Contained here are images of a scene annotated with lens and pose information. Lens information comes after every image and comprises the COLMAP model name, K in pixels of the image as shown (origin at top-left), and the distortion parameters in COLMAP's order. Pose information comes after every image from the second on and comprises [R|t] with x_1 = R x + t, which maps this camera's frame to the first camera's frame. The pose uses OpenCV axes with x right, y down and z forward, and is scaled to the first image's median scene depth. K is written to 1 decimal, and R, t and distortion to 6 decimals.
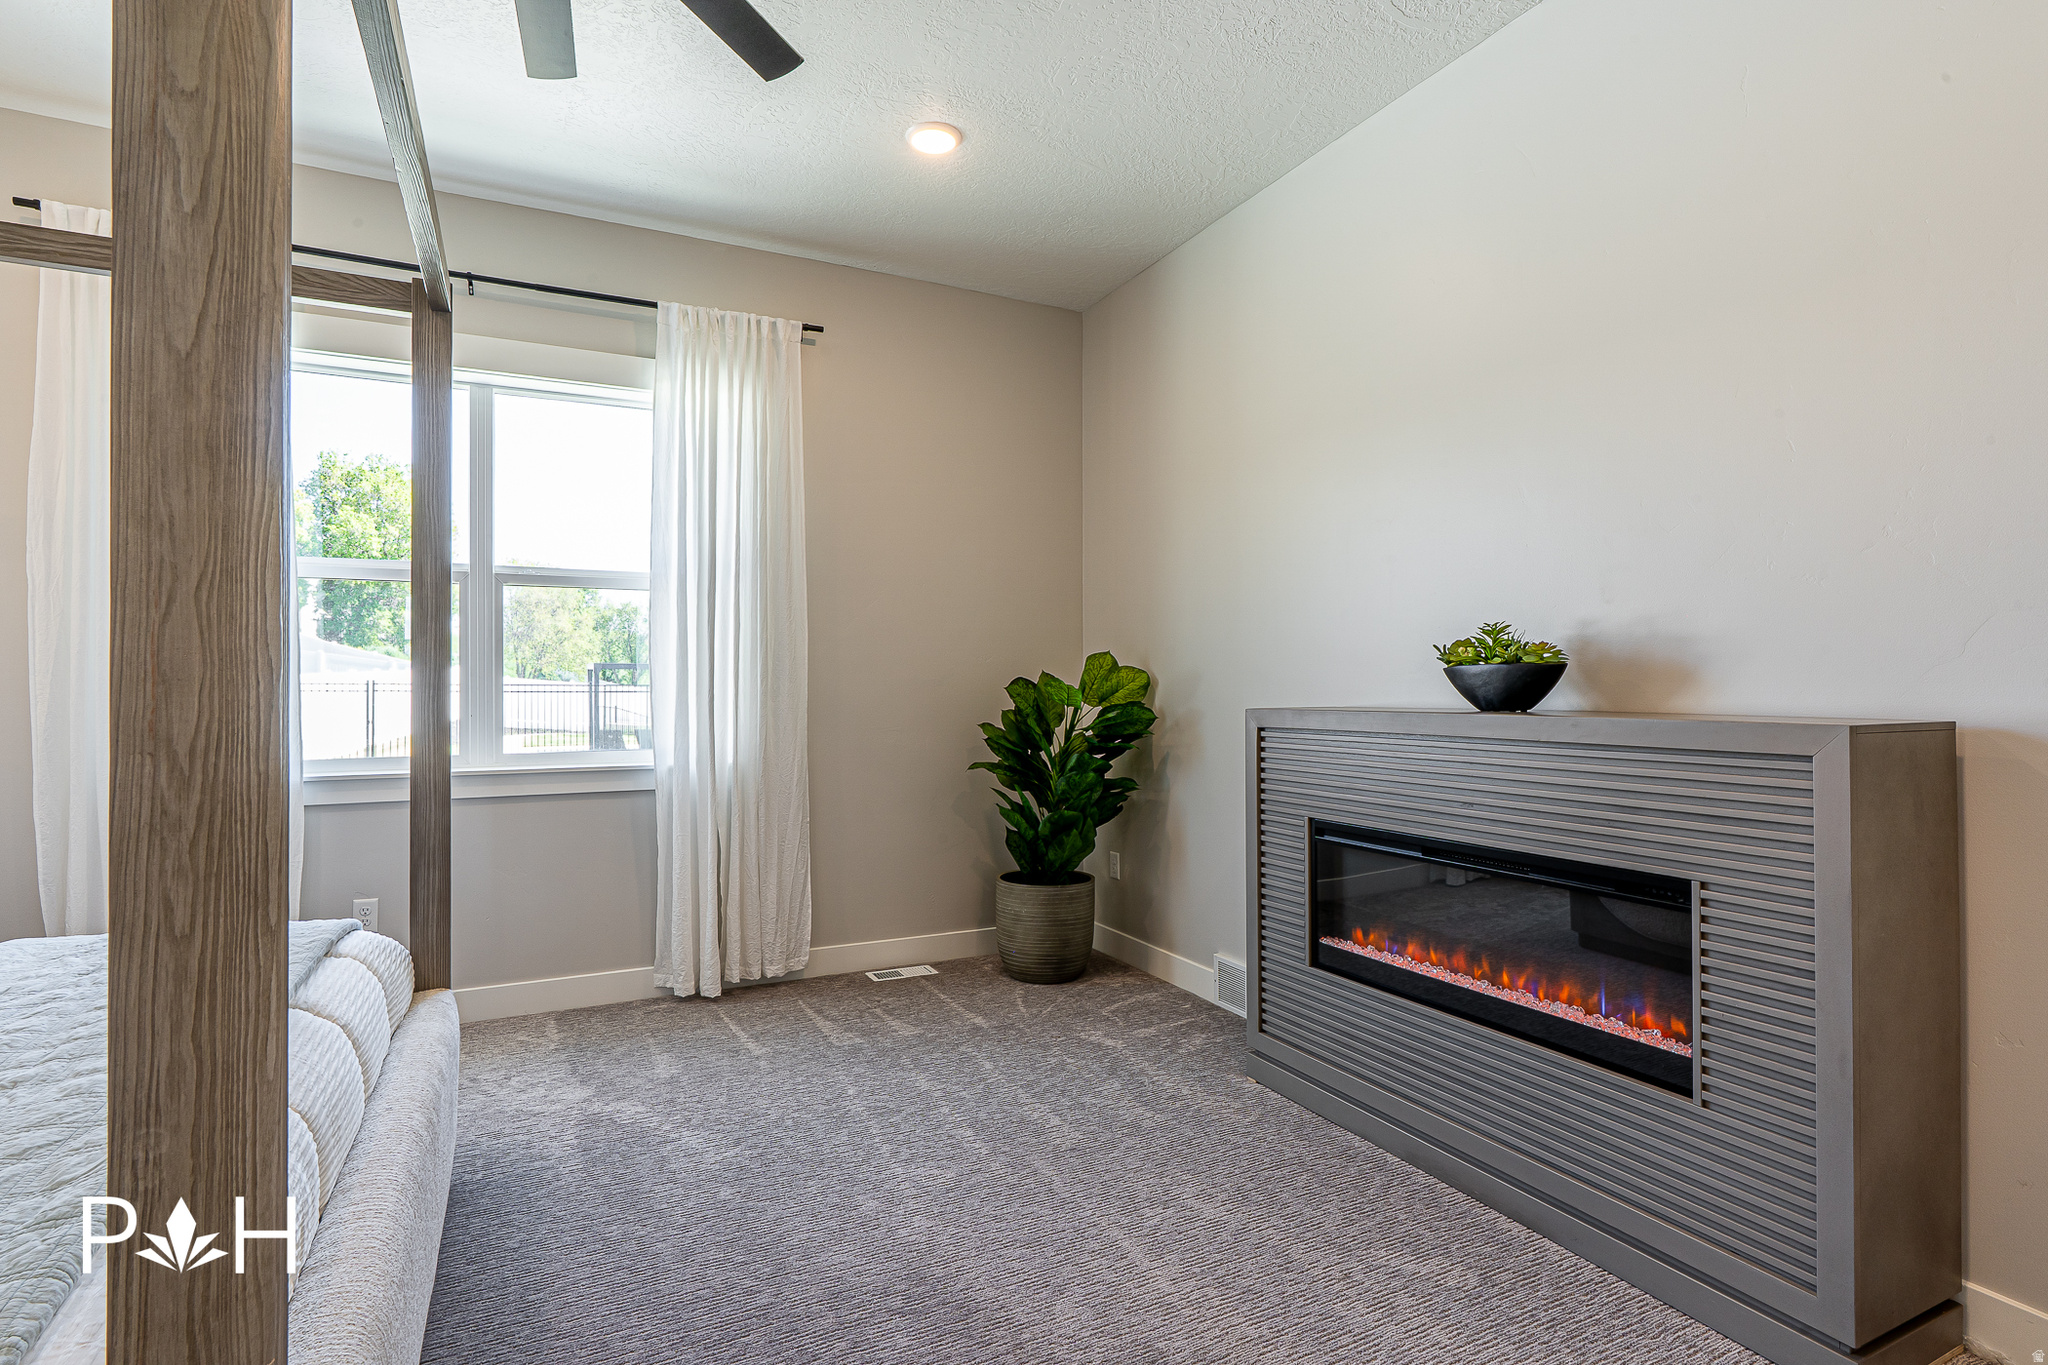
lens RADIAL K [[993.2, 0, 1017.9], [0, 993.2, 682.7], [0, 0, 1]] dist [0.000729, 0.000245]
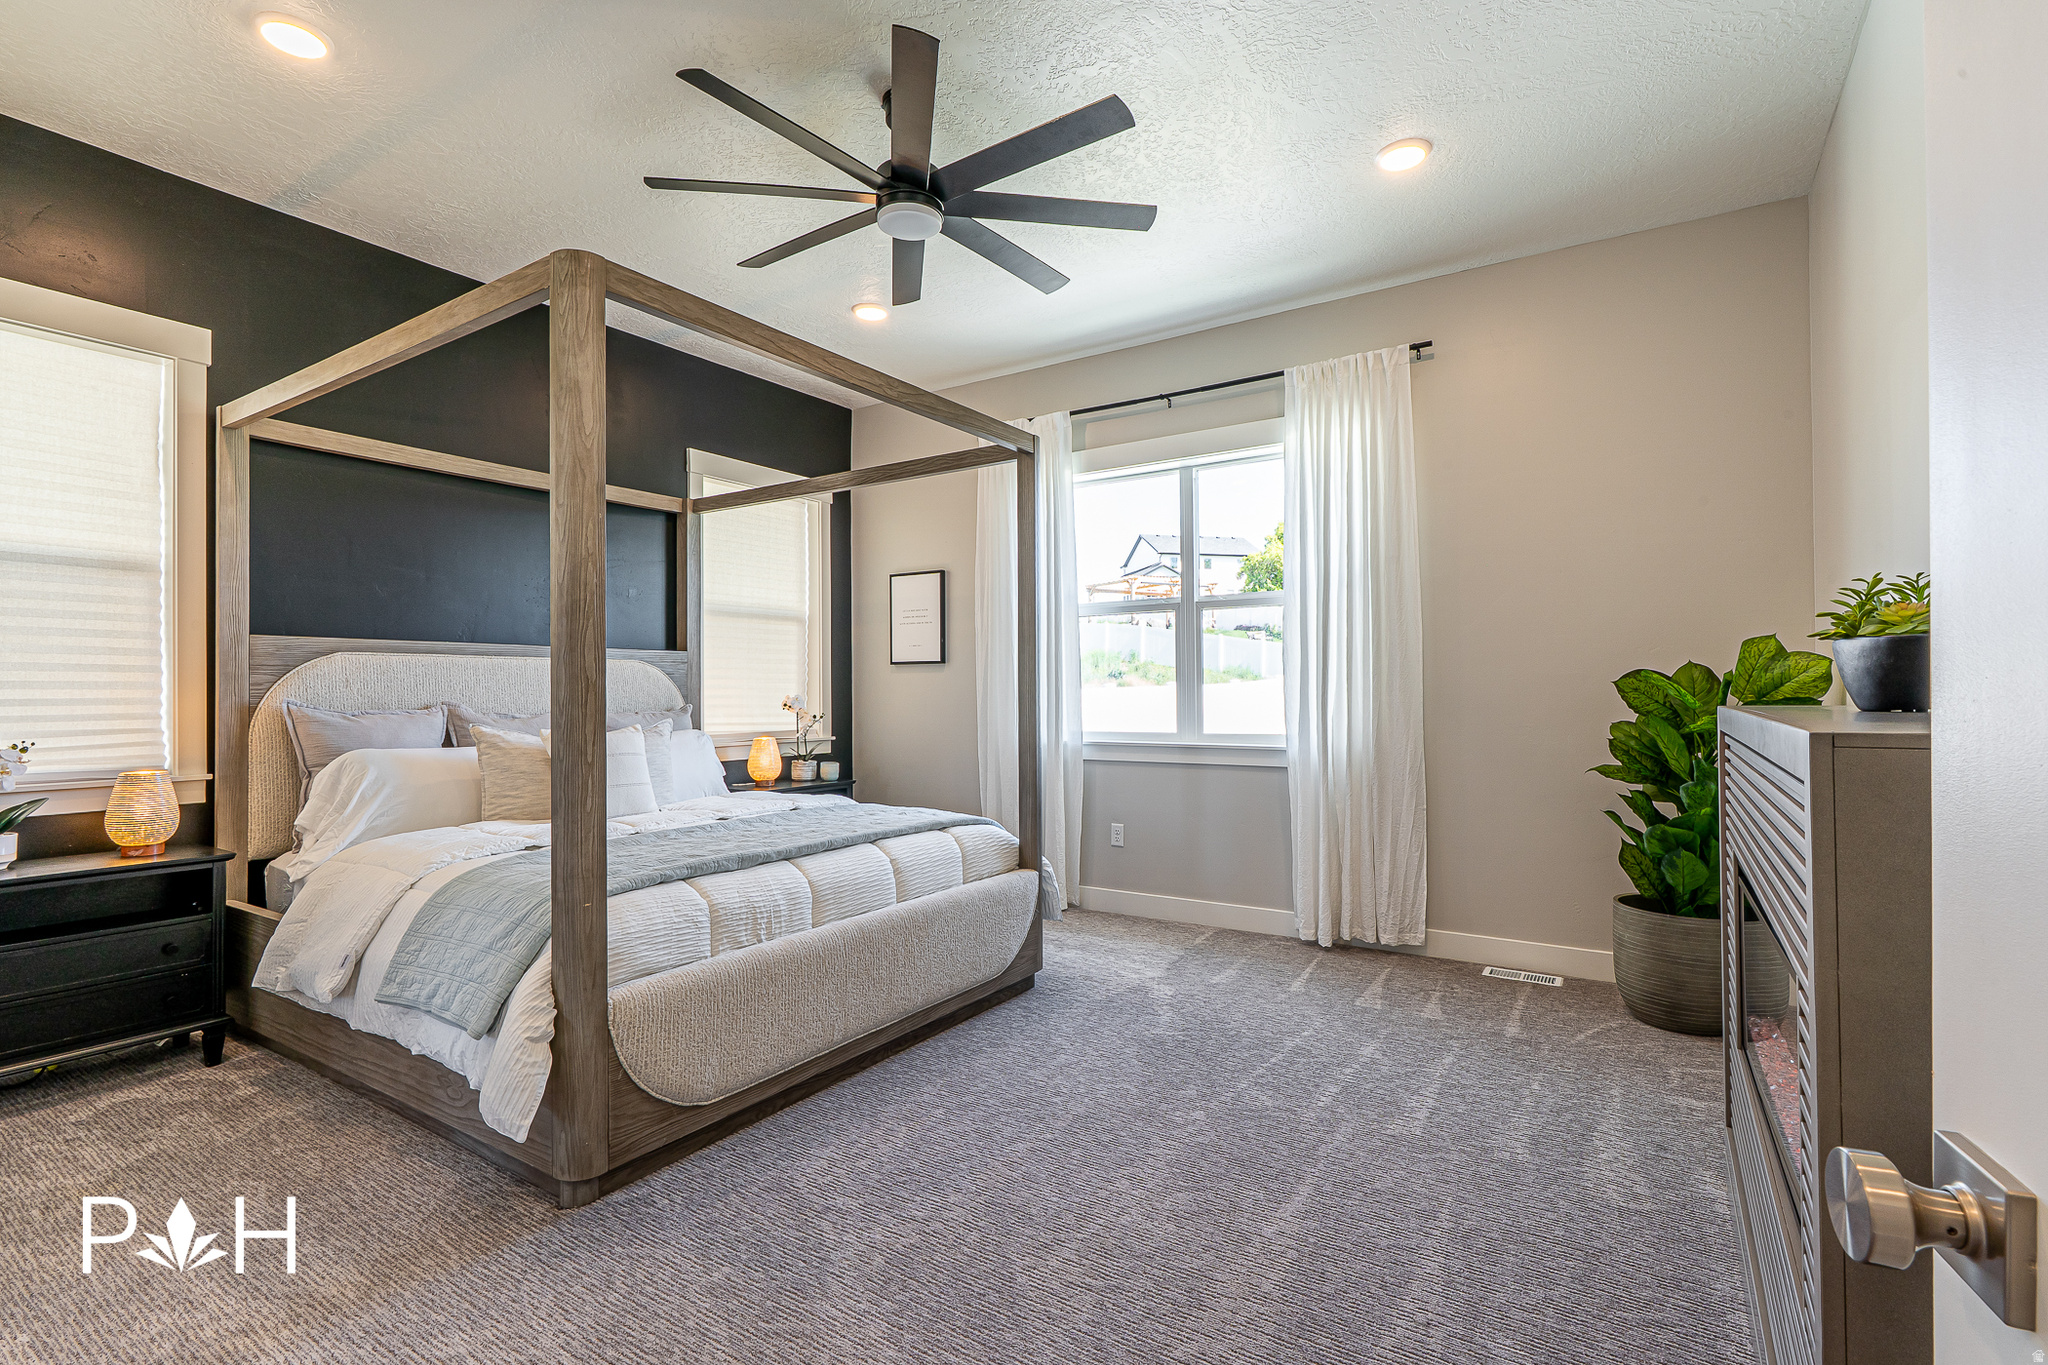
lens RADIAL K [[933.5, 0, 1023.5], [0, 933.5, 679.5], [0, 0, 1]] dist [-0.003705, 0.000775]
pose [[0.513824, -0.010938, -0.857826, 0.452878], [0.010099, 0.999927, -0.006700, 0.003863], [0.857836, -0.005221, 0.513896, 0.125591]]
